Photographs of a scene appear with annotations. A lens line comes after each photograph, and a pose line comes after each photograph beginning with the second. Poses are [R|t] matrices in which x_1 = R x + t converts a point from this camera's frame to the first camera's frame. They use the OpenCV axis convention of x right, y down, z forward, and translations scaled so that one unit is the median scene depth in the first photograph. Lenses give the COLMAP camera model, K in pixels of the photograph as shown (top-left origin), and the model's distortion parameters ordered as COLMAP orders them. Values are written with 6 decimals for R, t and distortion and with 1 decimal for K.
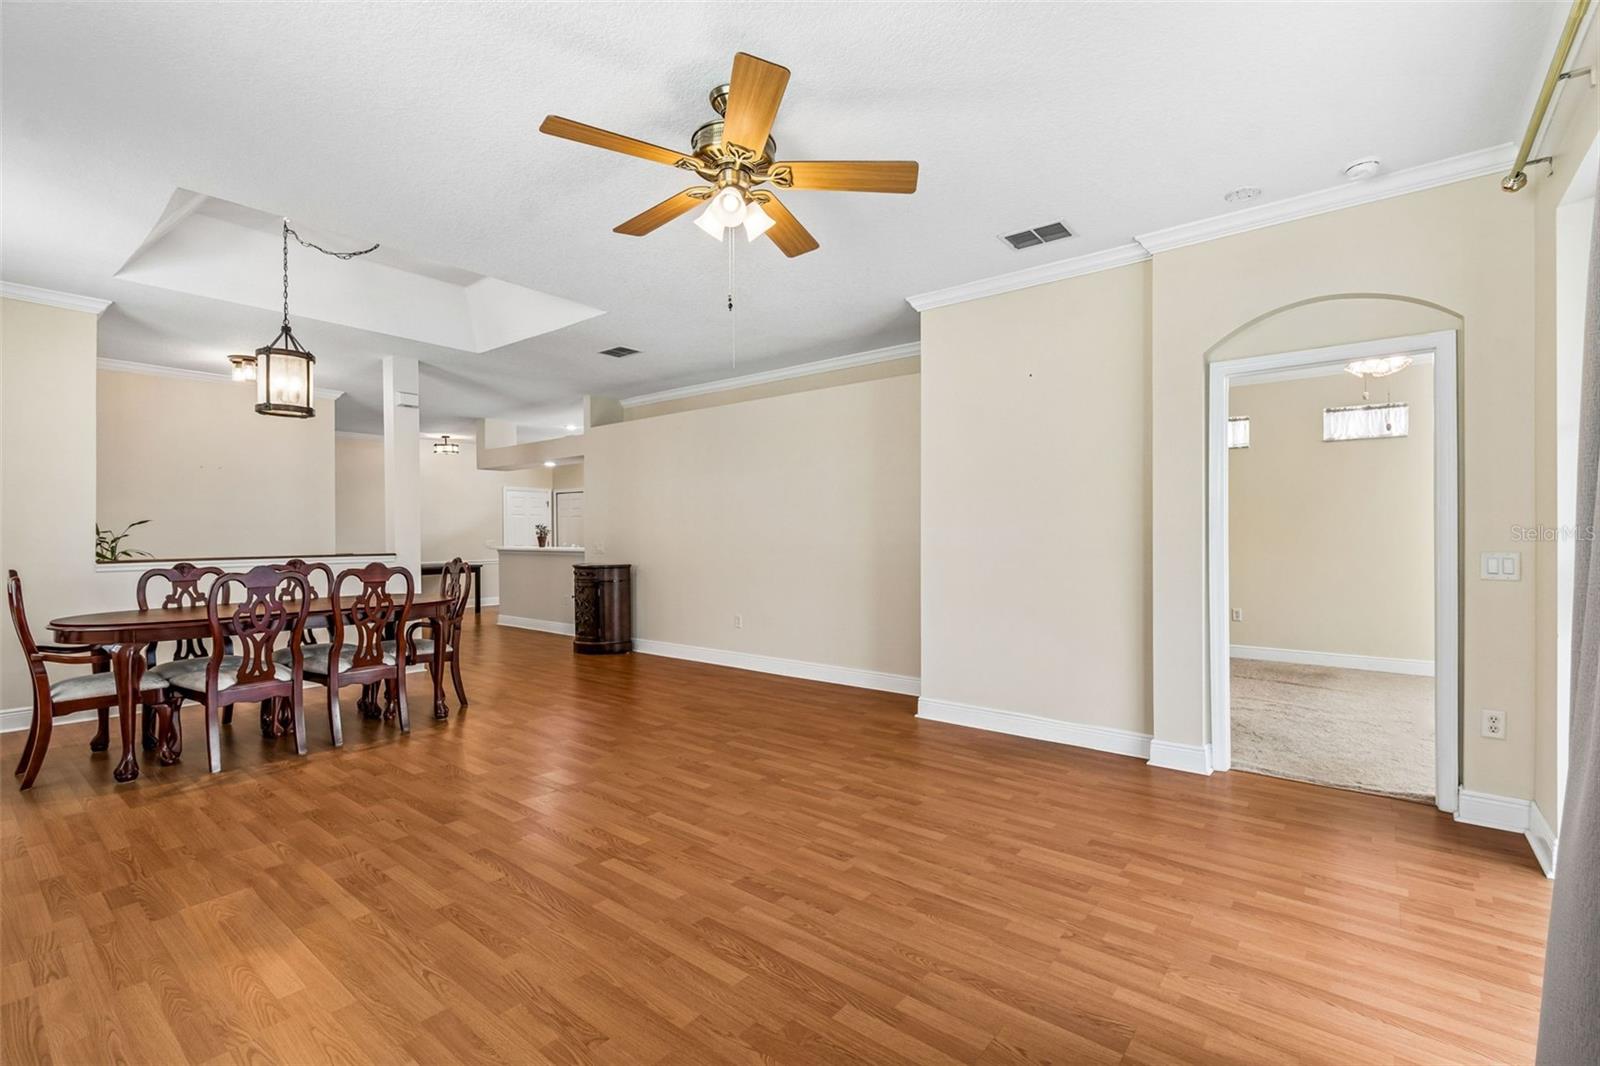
lens RADIAL K [[712.5, 0, 812.6], [0, 712.5, 543.9], [0, 0, 1]] dist [0.001066, 0.000104]
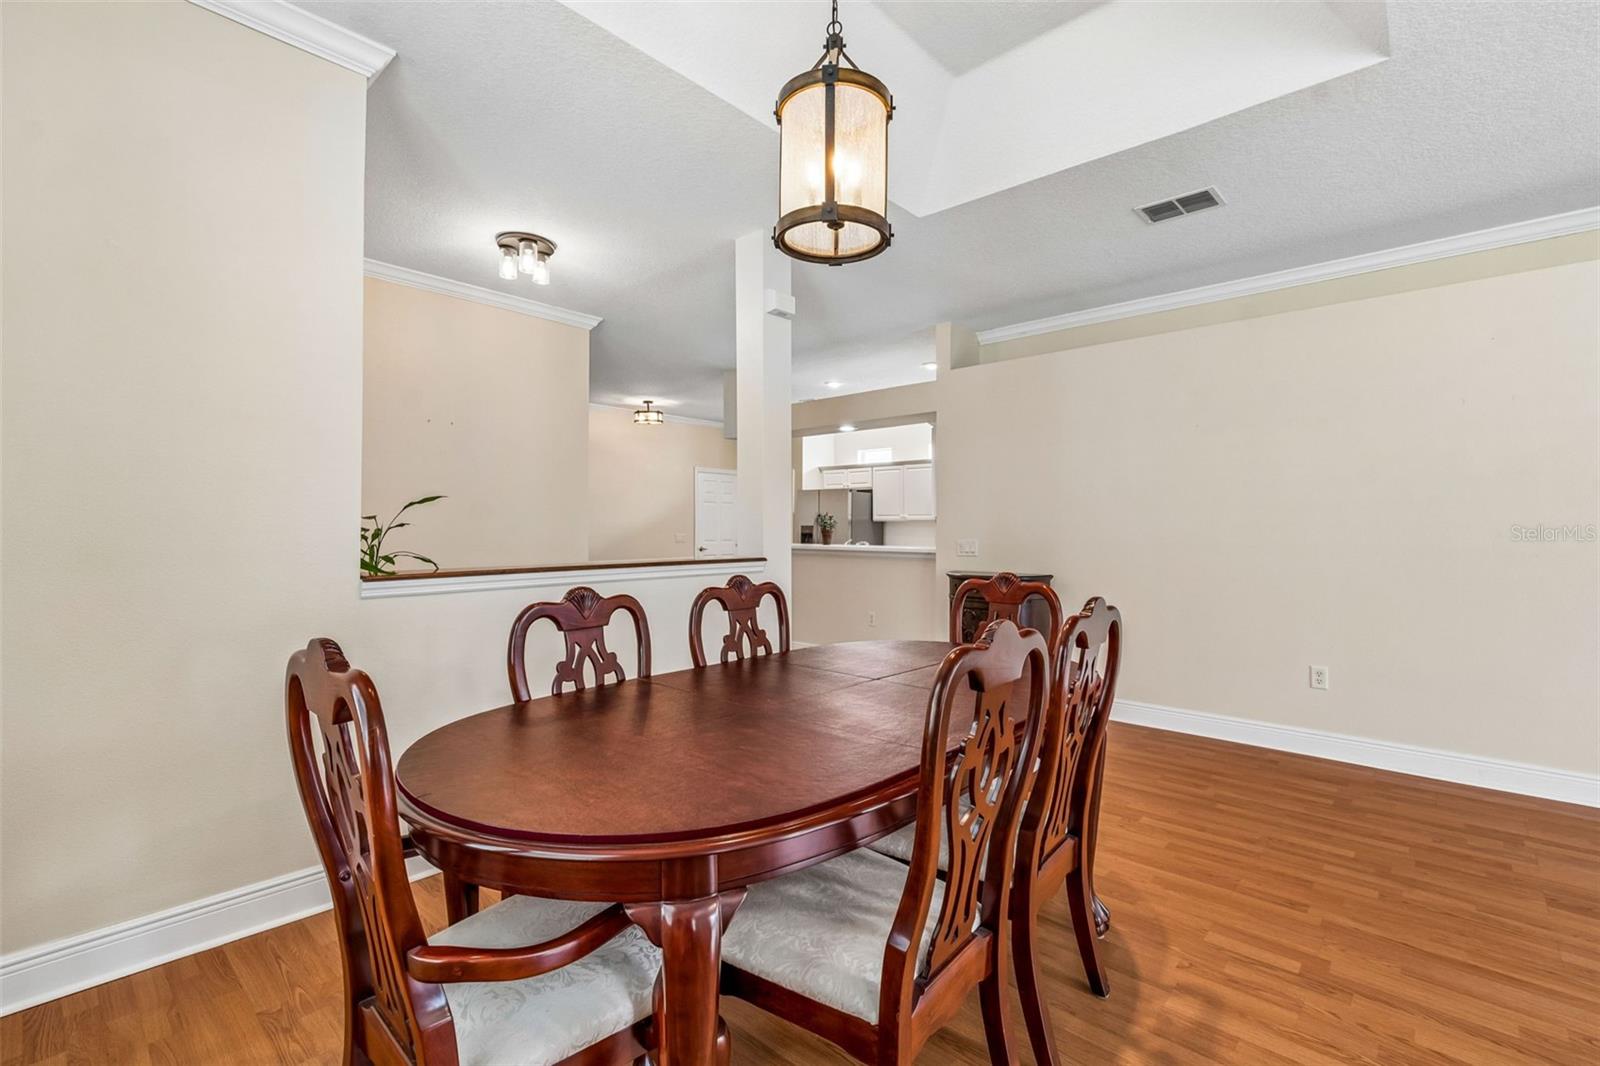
lens RADIAL K [[712.5, 0, 815.4], [0, 712.5, 555.8], [0, 0, 1]] dist [0.001066, 0.000104]
pose [[0.998473, 0.010250, -0.054288, -0.401343], [-0.008977, 0.999680, 0.023654, -0.002994], [0.054513, -0.023130, 0.998245, 0.318412]]
